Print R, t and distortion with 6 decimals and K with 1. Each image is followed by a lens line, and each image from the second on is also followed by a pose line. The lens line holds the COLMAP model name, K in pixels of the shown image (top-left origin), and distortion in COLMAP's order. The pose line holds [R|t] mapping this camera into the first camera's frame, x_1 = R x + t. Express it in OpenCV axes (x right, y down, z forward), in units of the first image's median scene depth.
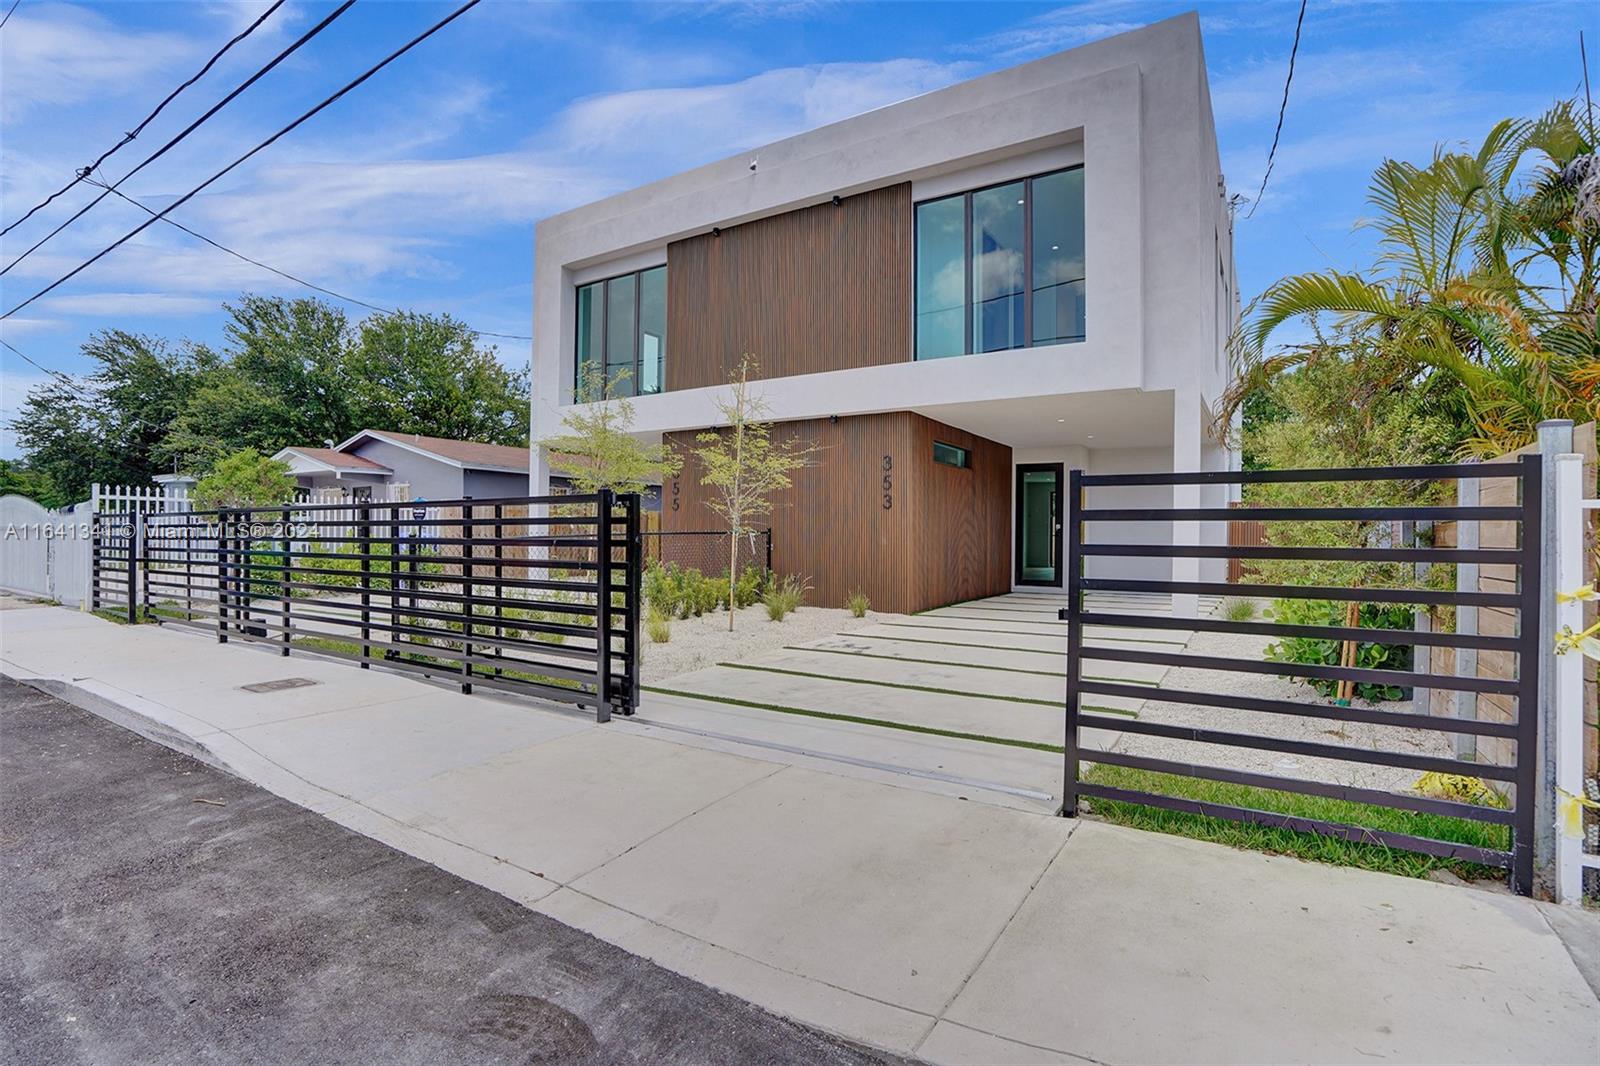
lens RADIAL K [[765.0, 0, 789.2], [0, 765.0, 533.7], [0, 0, 1]] dist [-0.062012, 0.027007]
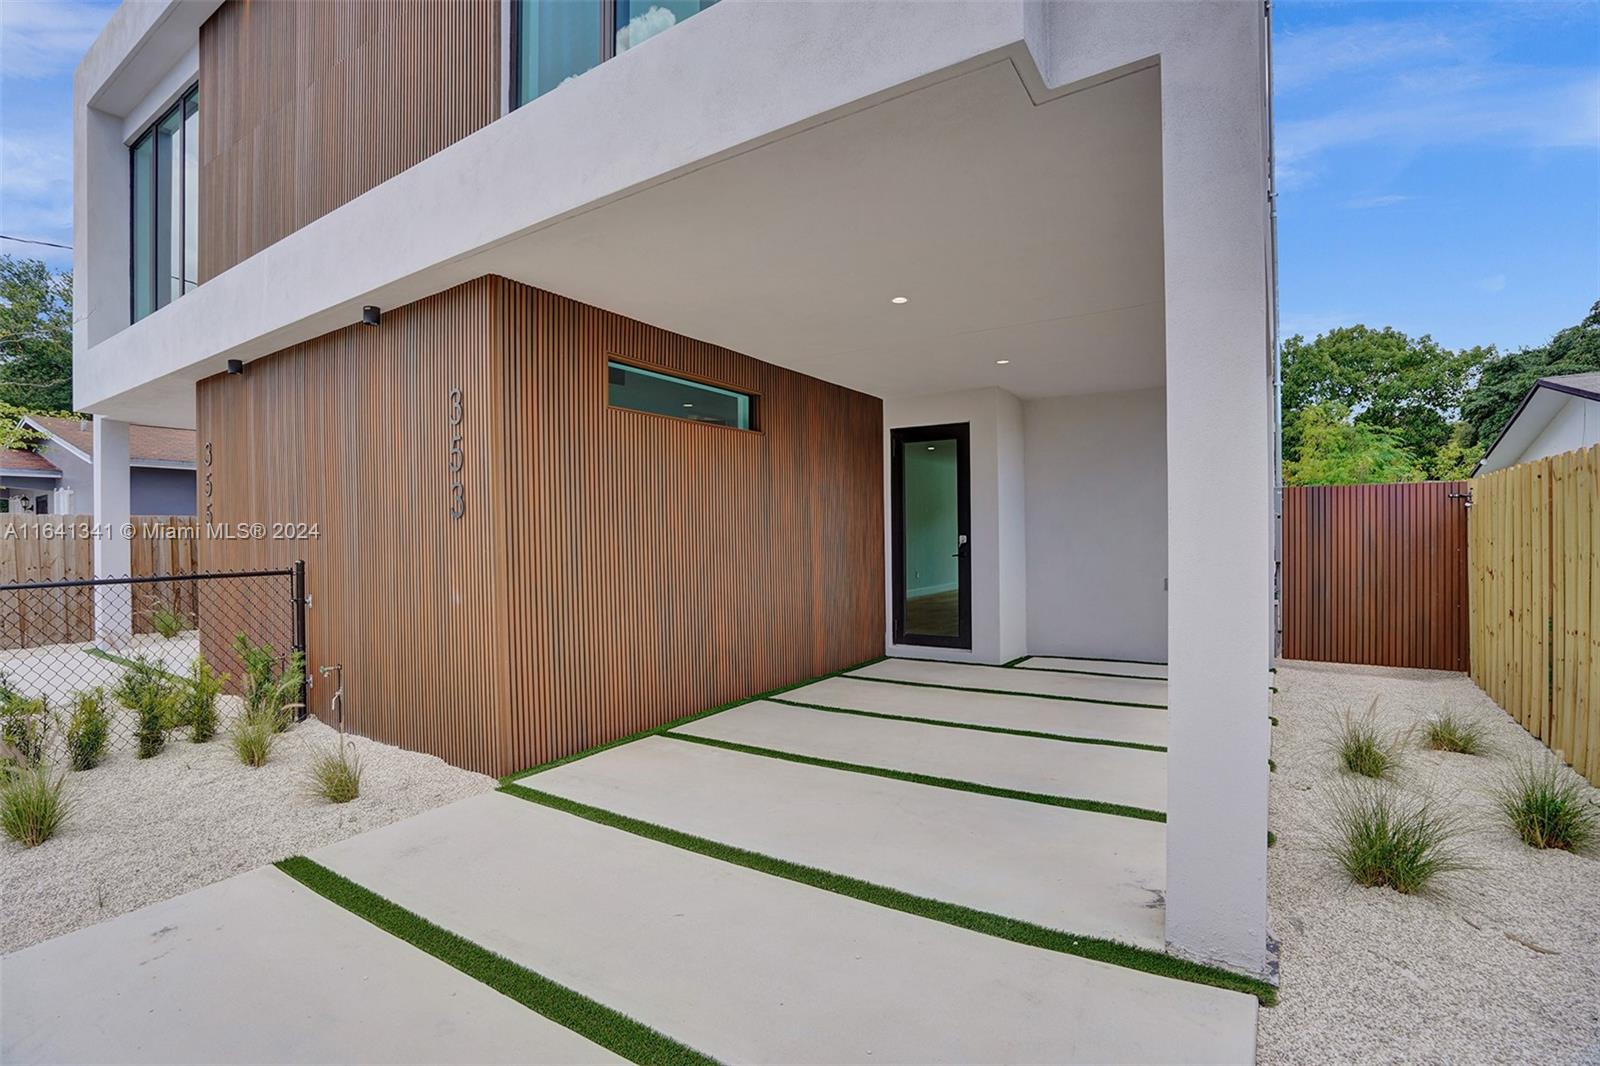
lens RADIAL K [[785.7, 0, 766.3], [0, 785.7, 529.7], [0, 0, 1]] dist [-0.067108, 0.030993]
pose [[0.999629, -0.019851, -0.018667, 0.315451], [0.019705, 0.999774, -0.007983, -0.020453], [0.018821, 0.007612, 0.999794, 0.611534]]
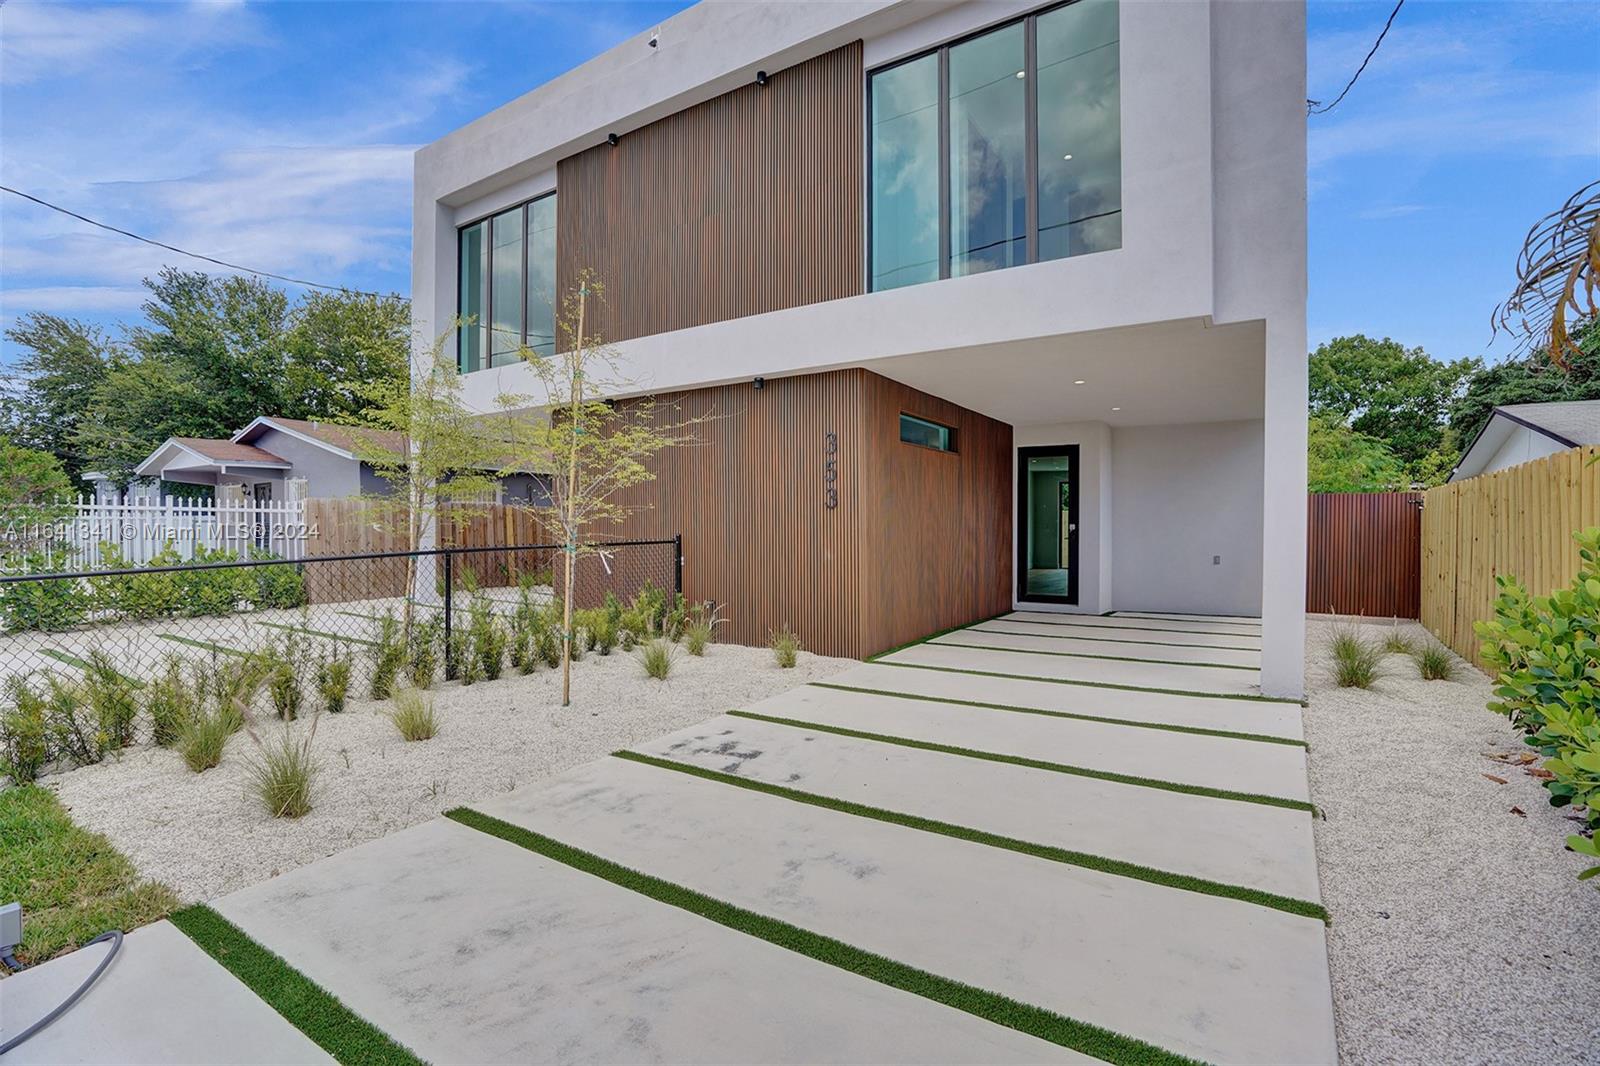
lens RADIAL K [[765.0, 0, 789.2], [0, 765.0, 533.7], [0, 0, 1]] dist [-0.062012, 0.027007]
pose [[0.999941, -0.007502, -0.007868, 0.099431], [0.007585, 0.999916, 0.010551, -0.018348], [0.007788, -0.010610, 0.999913, 0.312336]]
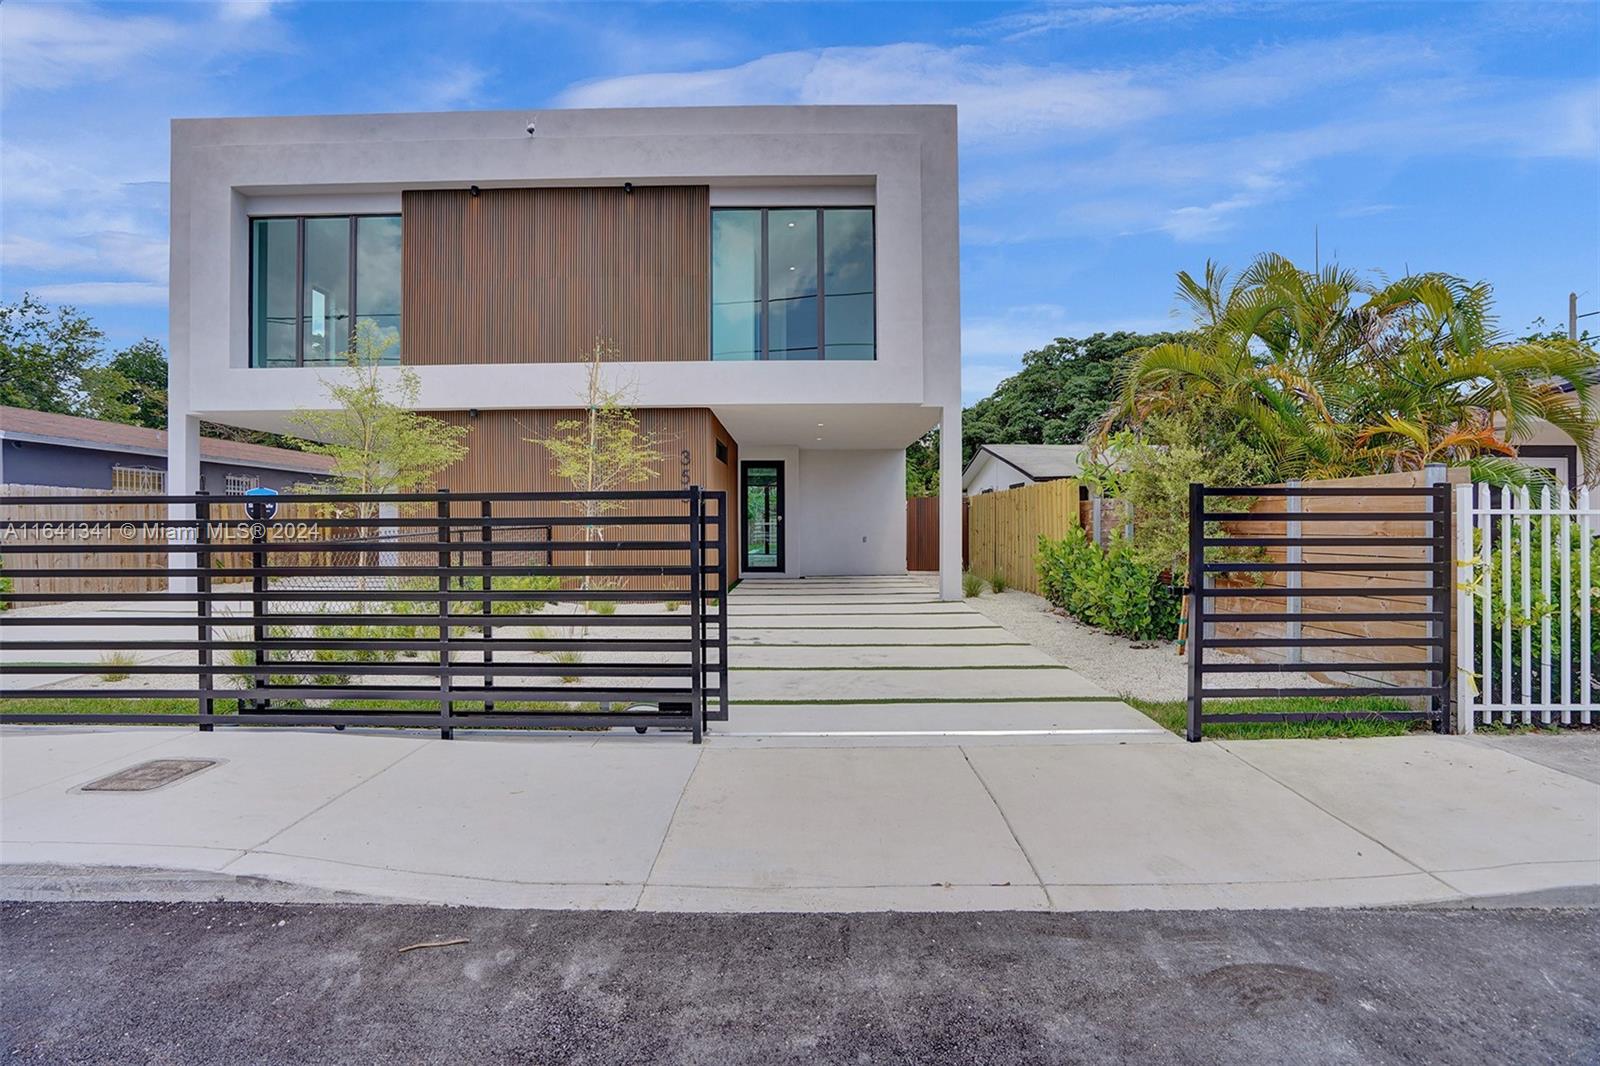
lens RADIAL K [[739.5, 0, 809.8], [0, 739.5, 524.9], [0, 0, 1]] dist [-0.058892, 0.023320]
pose [[0.844020, -0.010702, 0.536205, -0.270161], [0.009019, 0.999943, 0.005761, -0.006991], [-0.536236, -0.000026, 0.844068, 0.084270]]
